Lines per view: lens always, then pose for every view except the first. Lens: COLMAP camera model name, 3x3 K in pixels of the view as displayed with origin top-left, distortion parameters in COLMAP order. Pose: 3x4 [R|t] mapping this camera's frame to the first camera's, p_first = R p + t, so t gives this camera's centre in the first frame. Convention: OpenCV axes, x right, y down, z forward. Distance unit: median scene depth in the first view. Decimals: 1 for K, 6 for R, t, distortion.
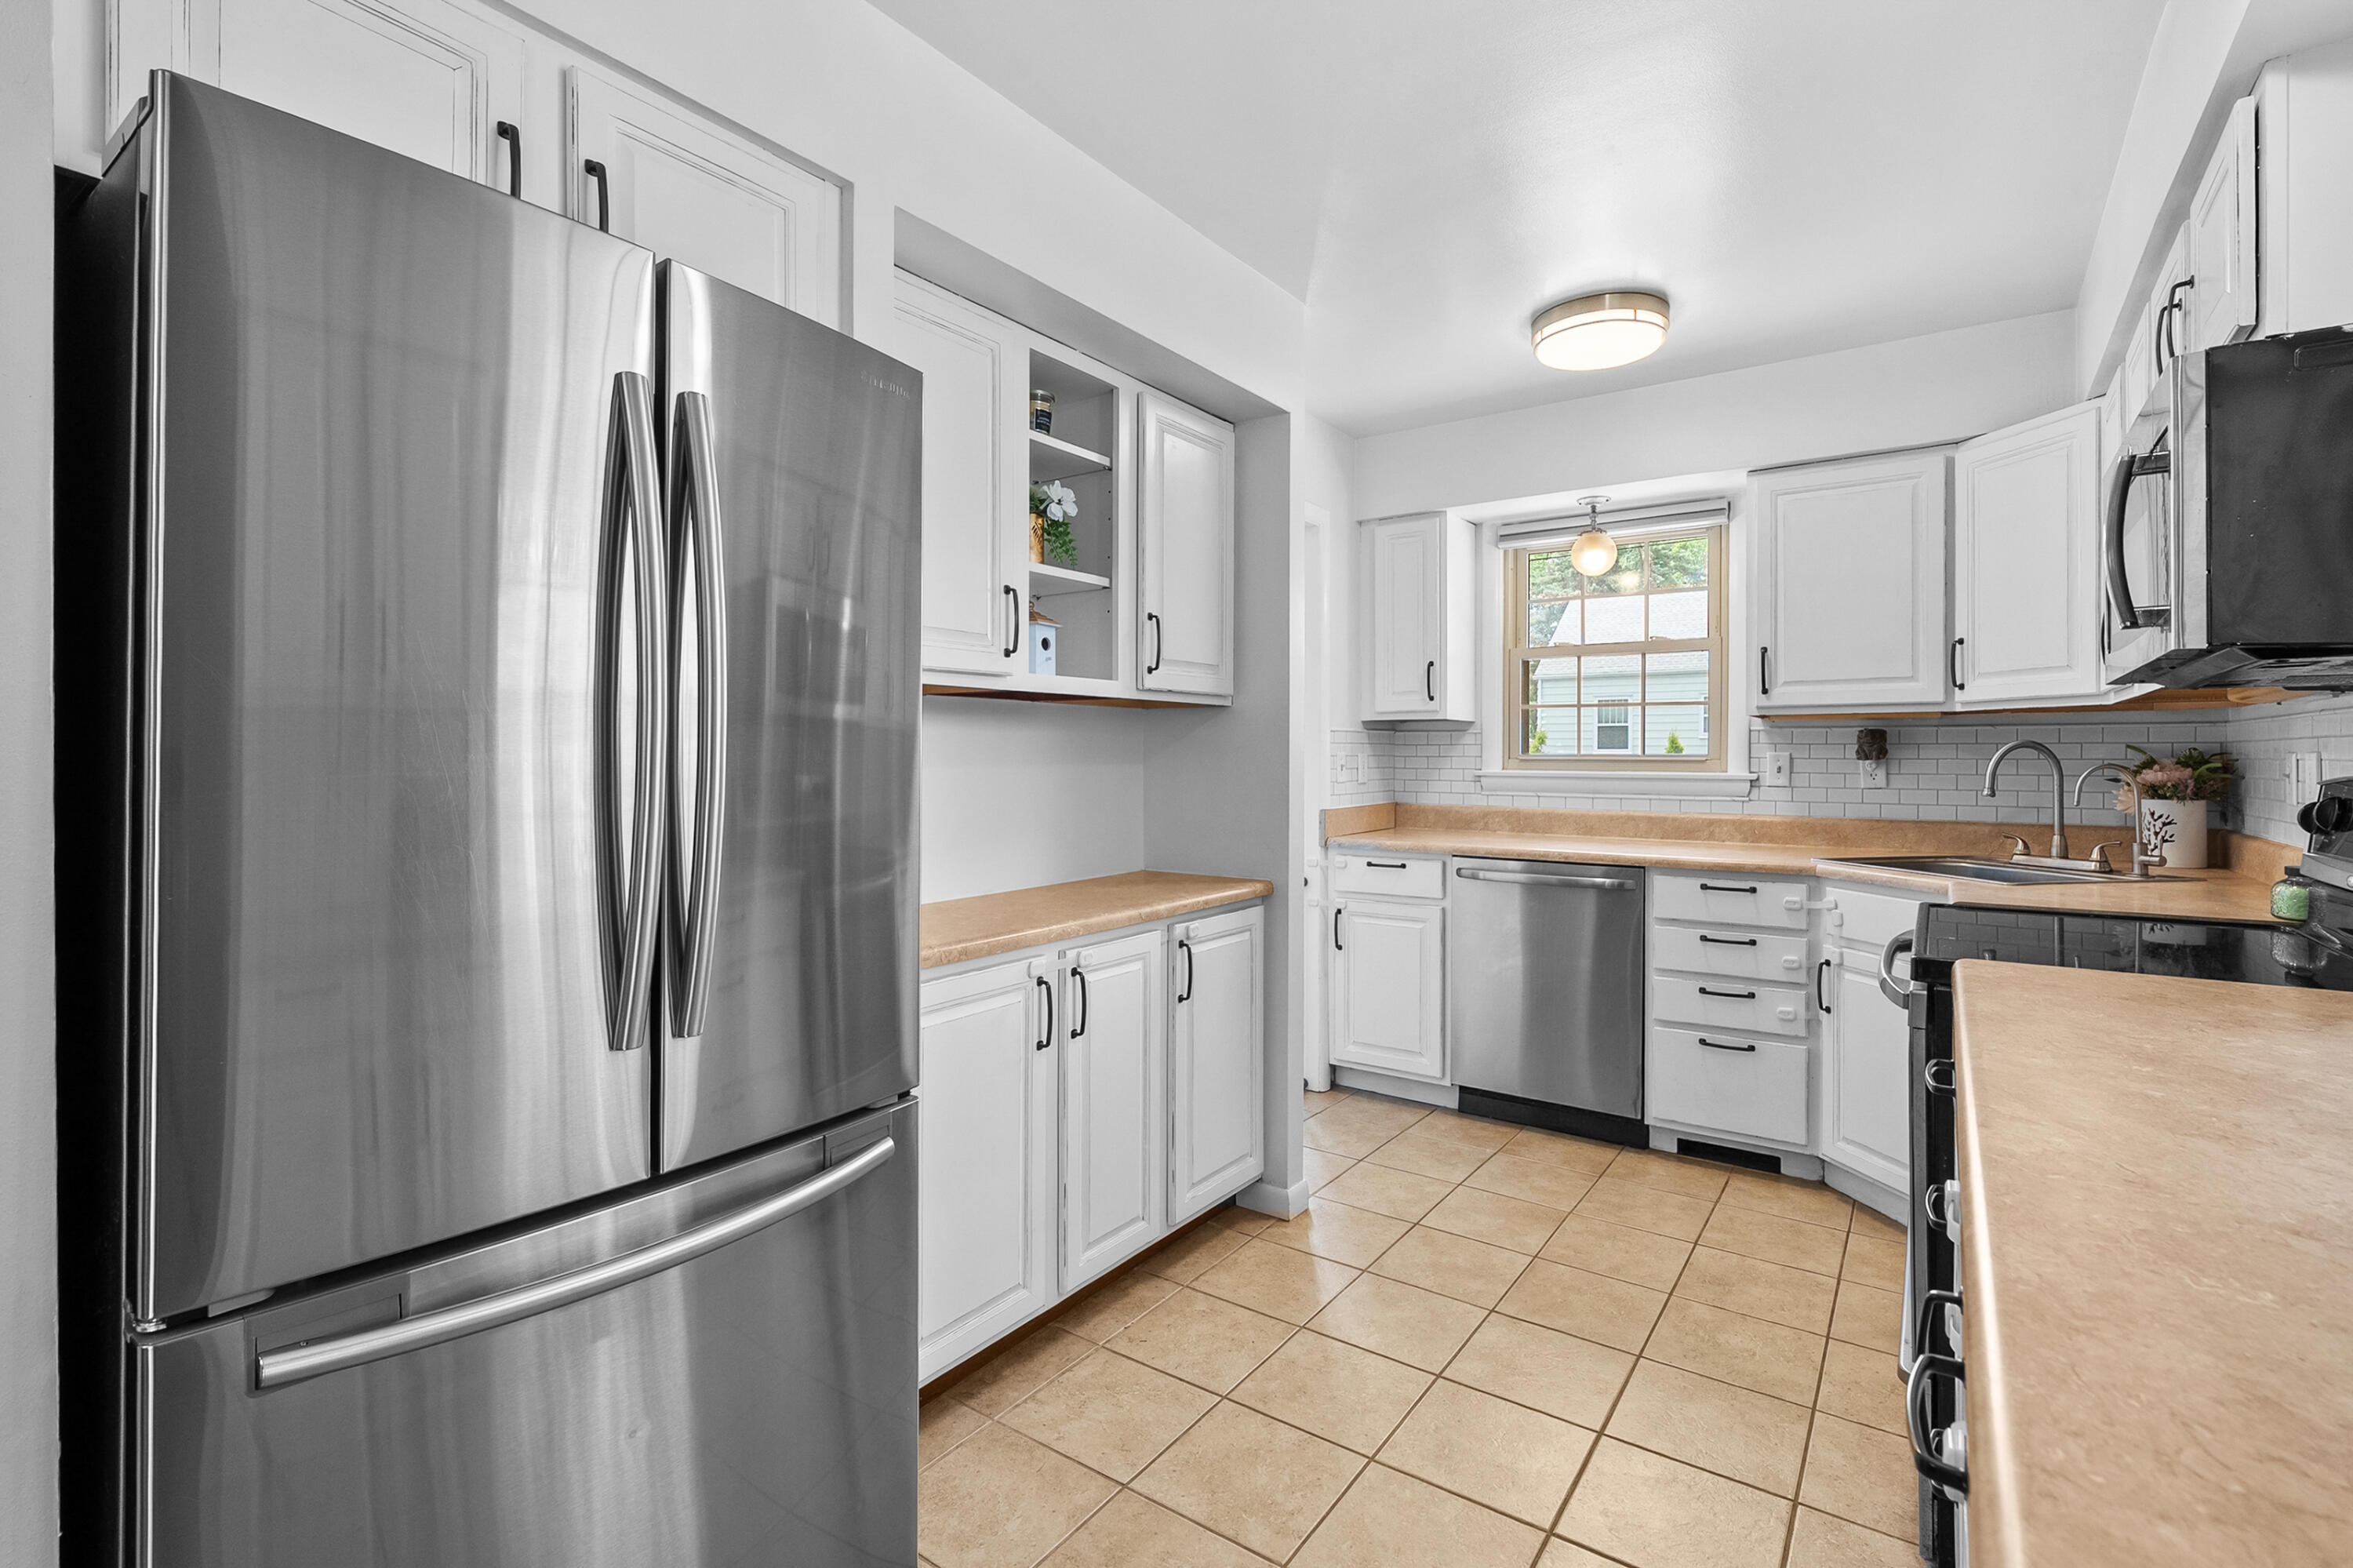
lens RADIAL K [[1073.4, 0, 1169.2], [0, 1073.4, 758.3], [0, 0, 1]] dist [-0.002240, 0.000367]
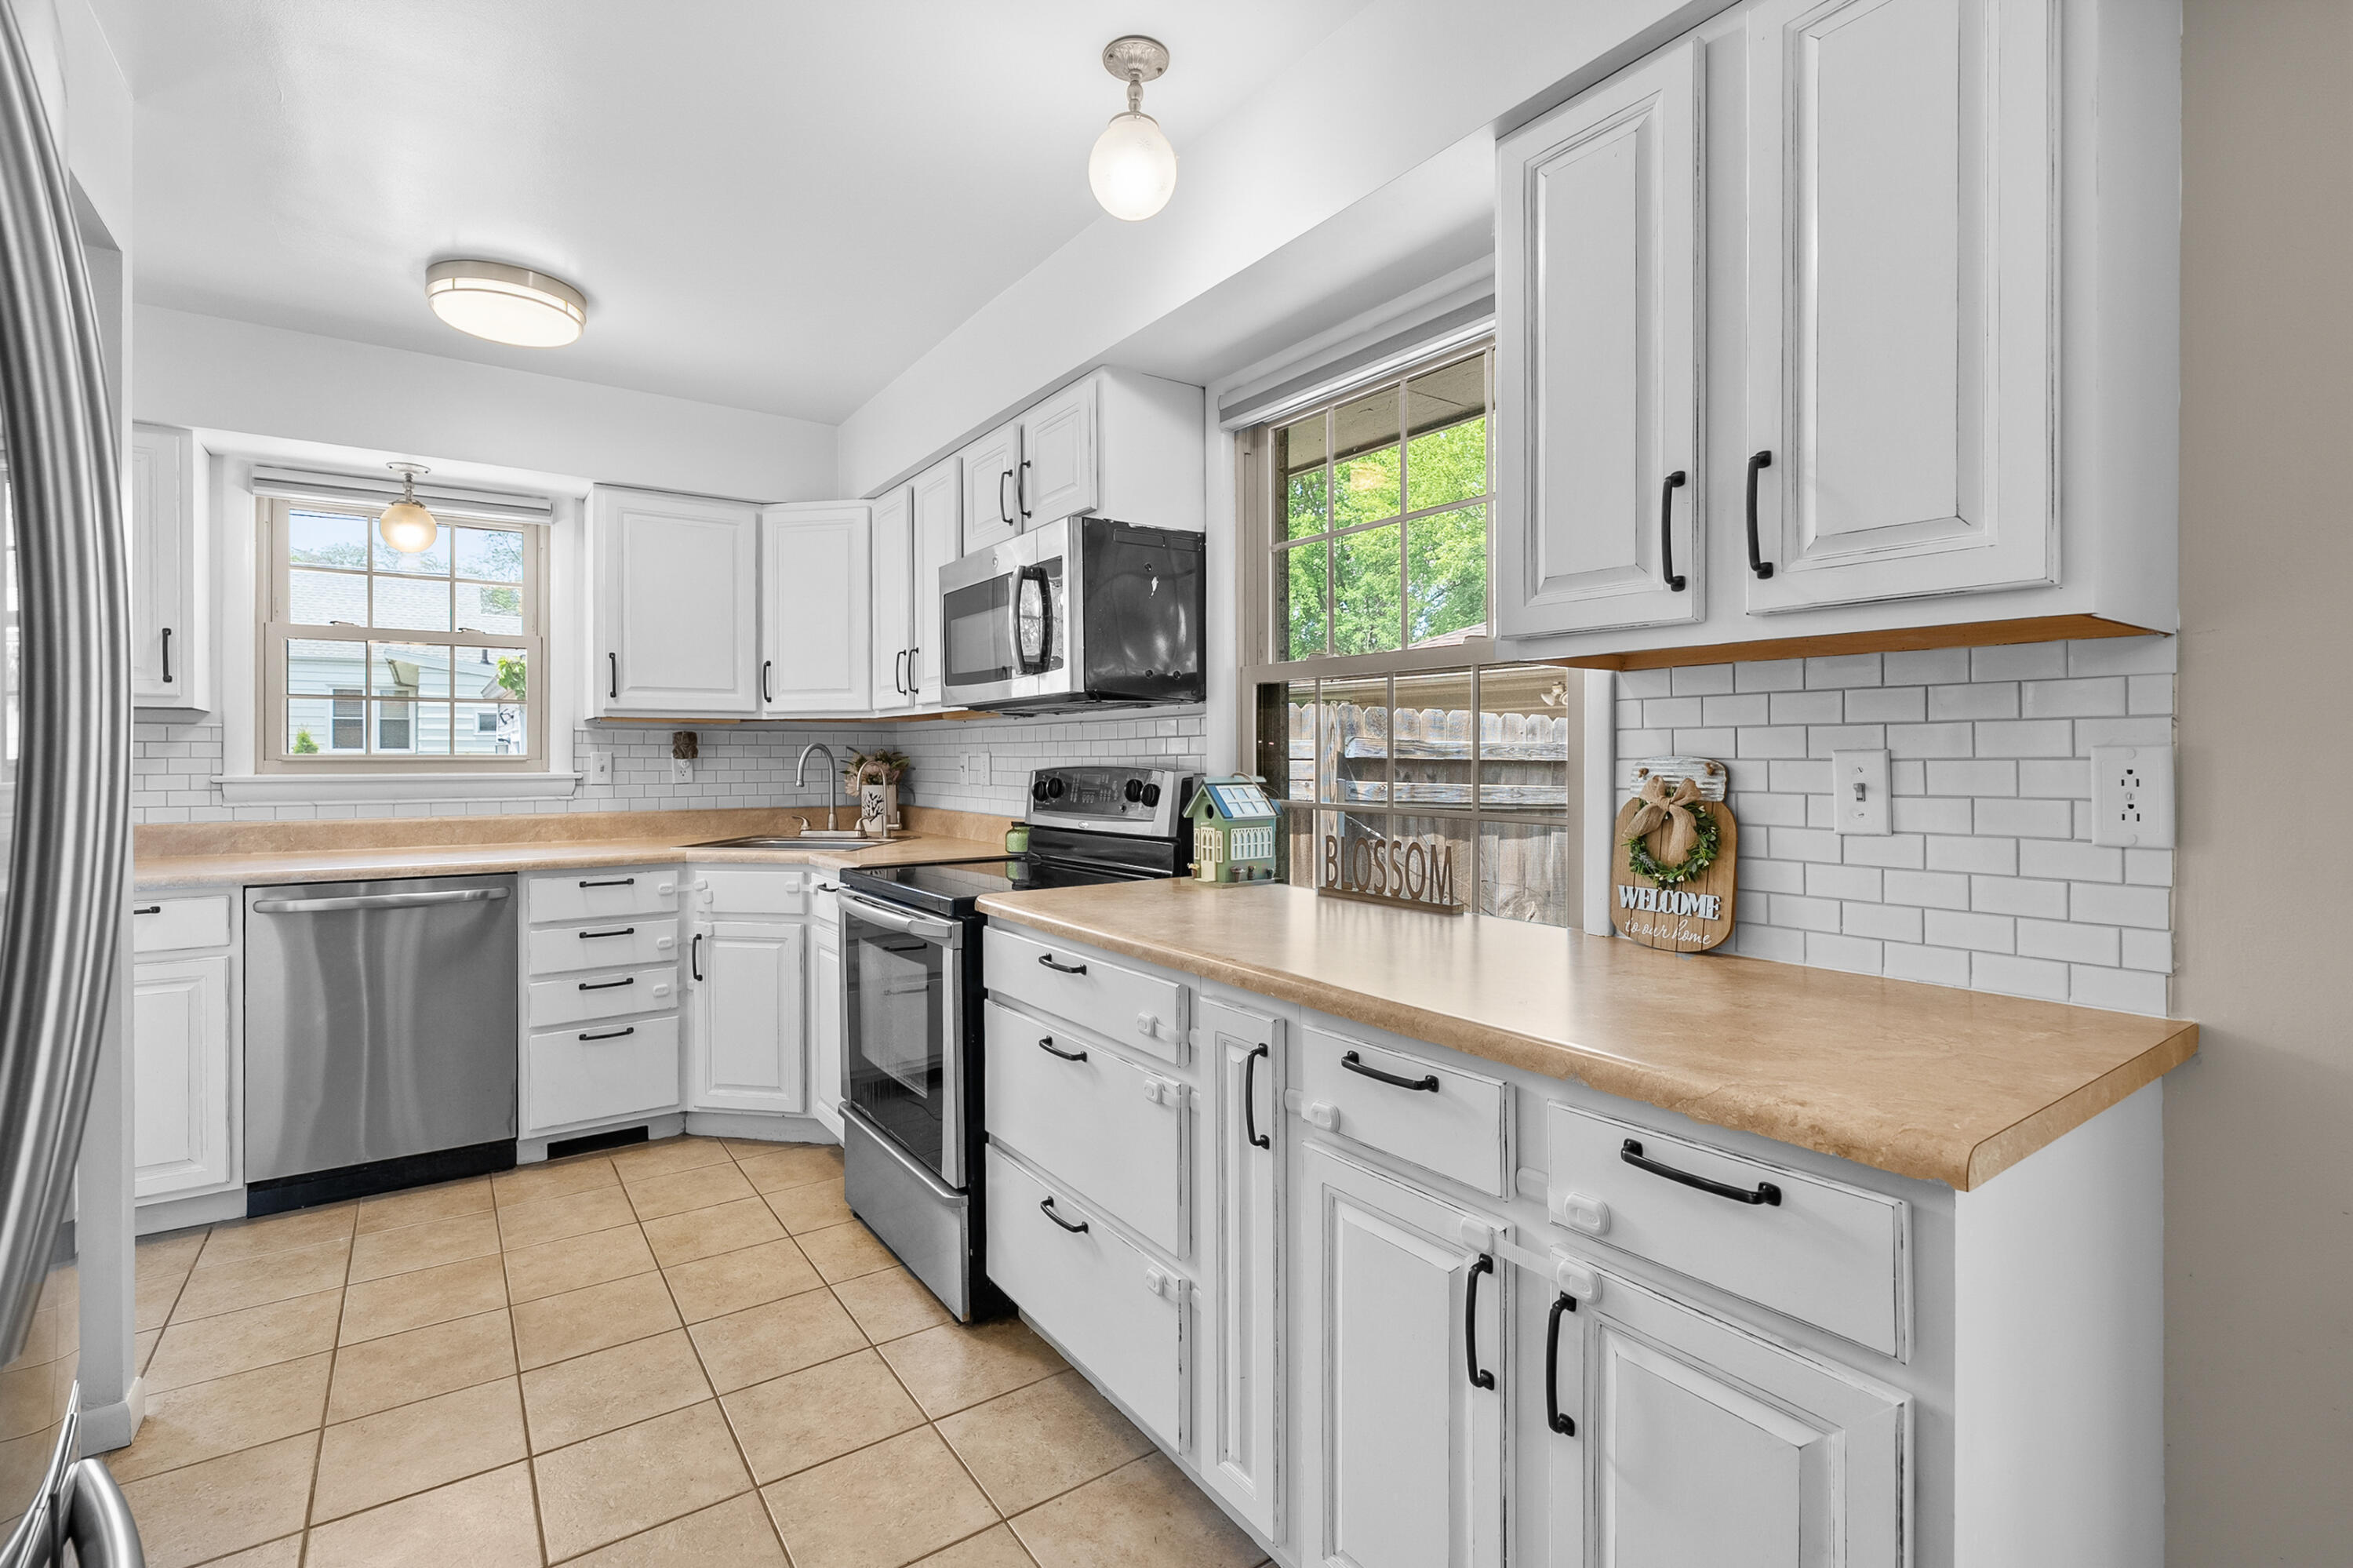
lens RADIAL K [[1068.4, 0, 1165.9], [0, 1068.4, 749.6], [0, 0, 1]] dist [0.000176, 0.000119]
pose [[0.337855, 0.001839, 0.941196, -0.266516], [0.004997, 0.999980, -0.003747, -0.001509], [-0.941185, 0.005969, 0.337839, 0.135723]]
